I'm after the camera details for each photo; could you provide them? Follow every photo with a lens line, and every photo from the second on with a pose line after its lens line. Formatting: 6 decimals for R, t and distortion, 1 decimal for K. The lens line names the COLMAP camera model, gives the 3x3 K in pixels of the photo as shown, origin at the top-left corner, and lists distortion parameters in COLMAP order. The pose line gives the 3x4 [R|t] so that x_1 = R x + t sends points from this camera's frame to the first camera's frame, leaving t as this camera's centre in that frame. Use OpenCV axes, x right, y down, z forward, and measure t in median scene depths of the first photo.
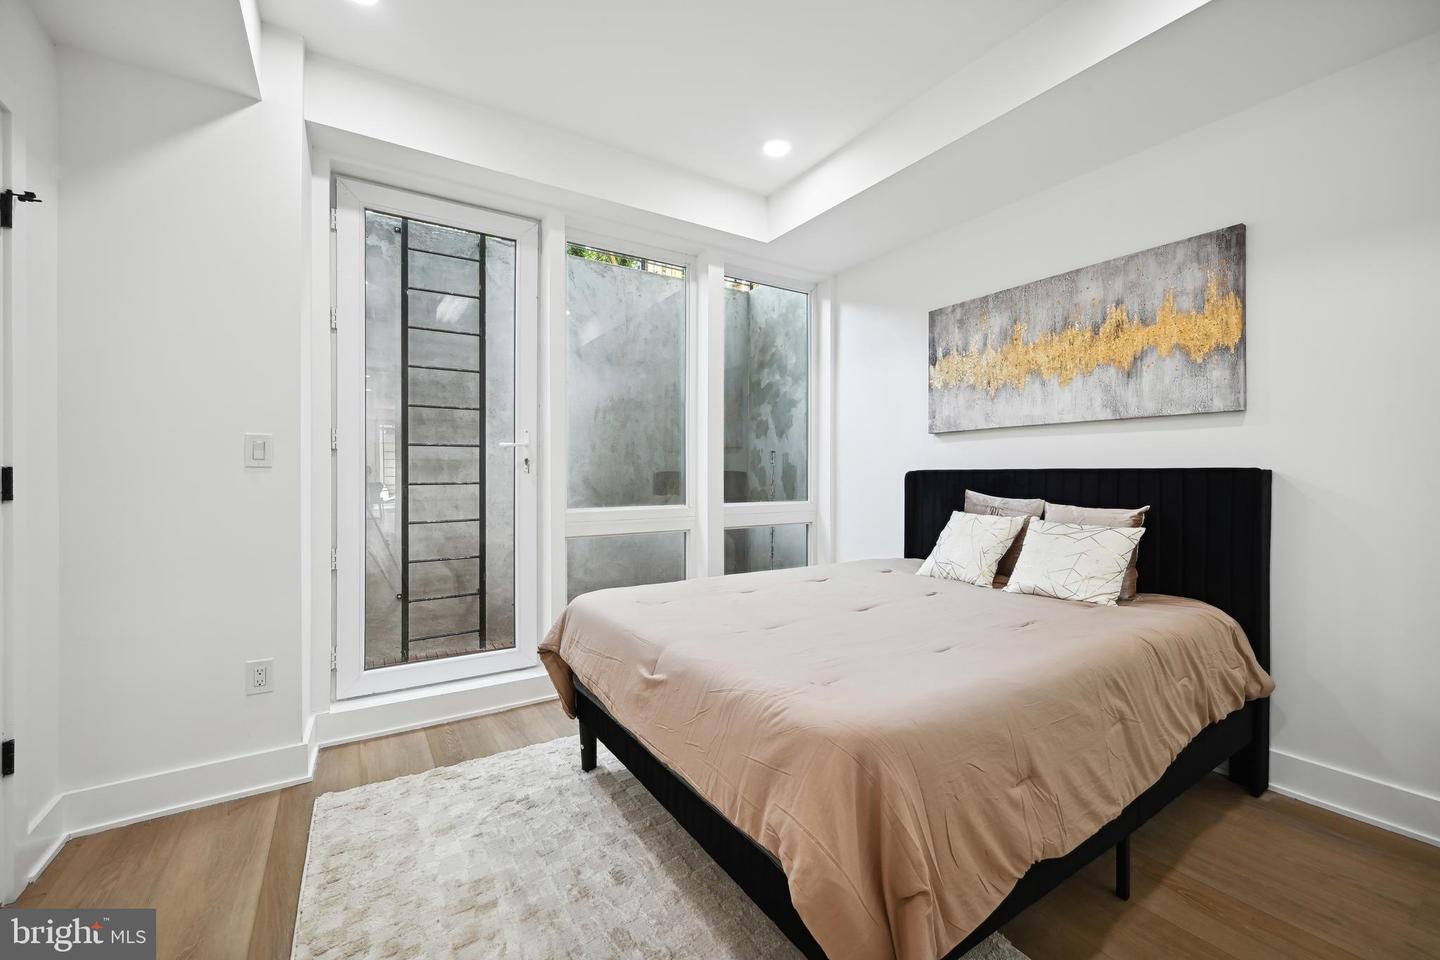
lens RADIAL K [[583.9, 0, 743.9], [0, 583.9, 477.7], [0, 0, 1]] dist [0.003242, 0.000444]
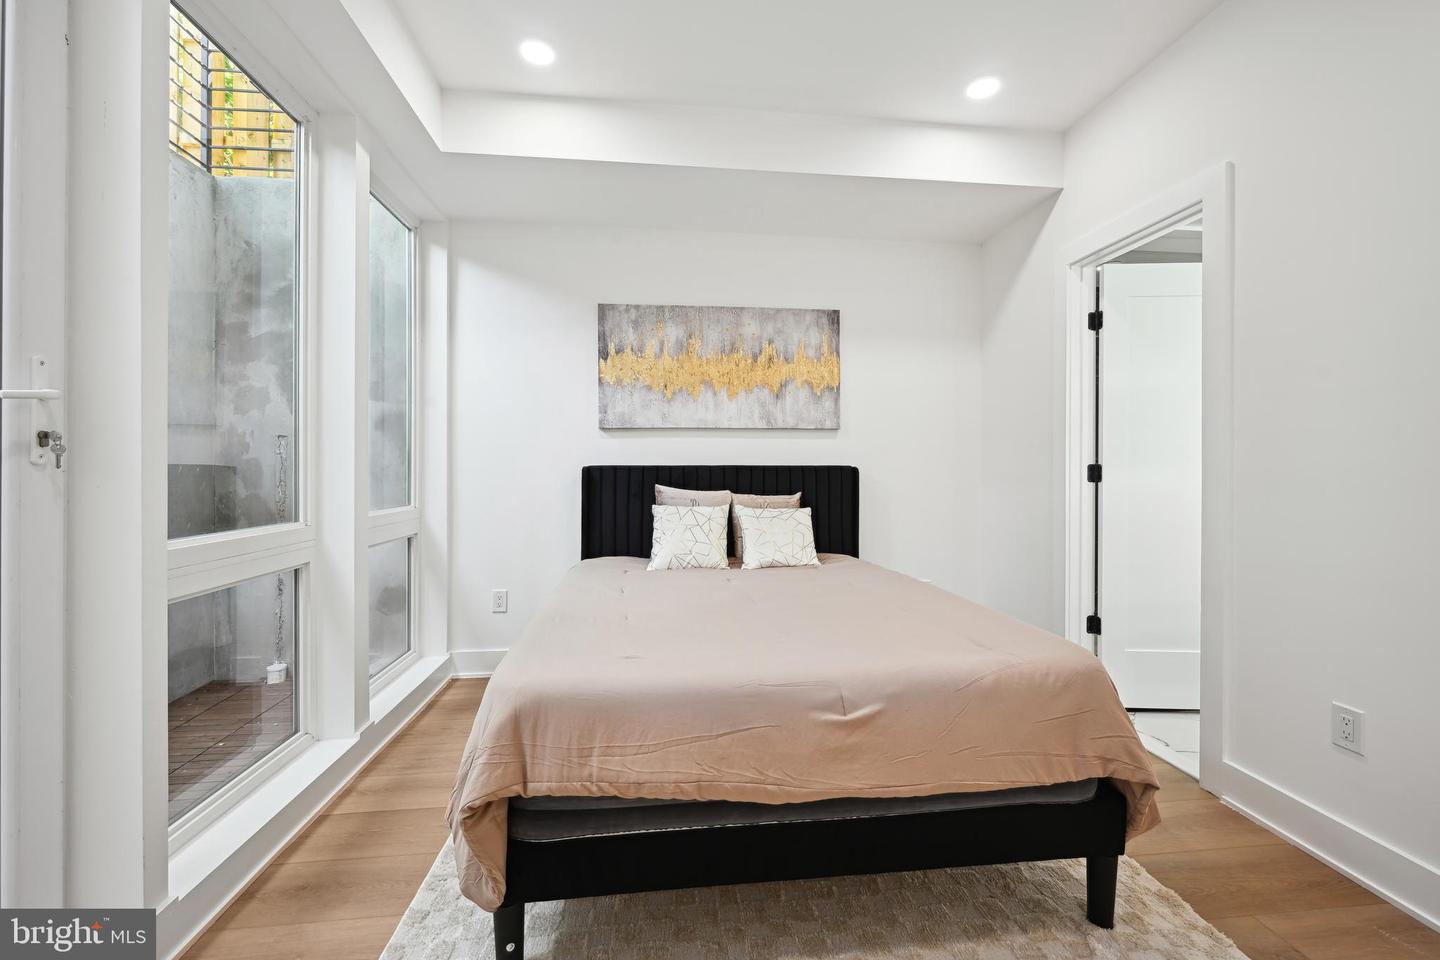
lens RADIAL K [[583.9, 0, 721.8], [0, 583.9, 473.4], [0, 0, 1]] dist [0.003242, 0.000444]
pose [[0.467008, -0.006168, 0.884232, -0.533599], [0.006040, 0.999975, 0.003785, -0.002970], [-0.884232, 0.003573, 0.467033, 0.427501]]
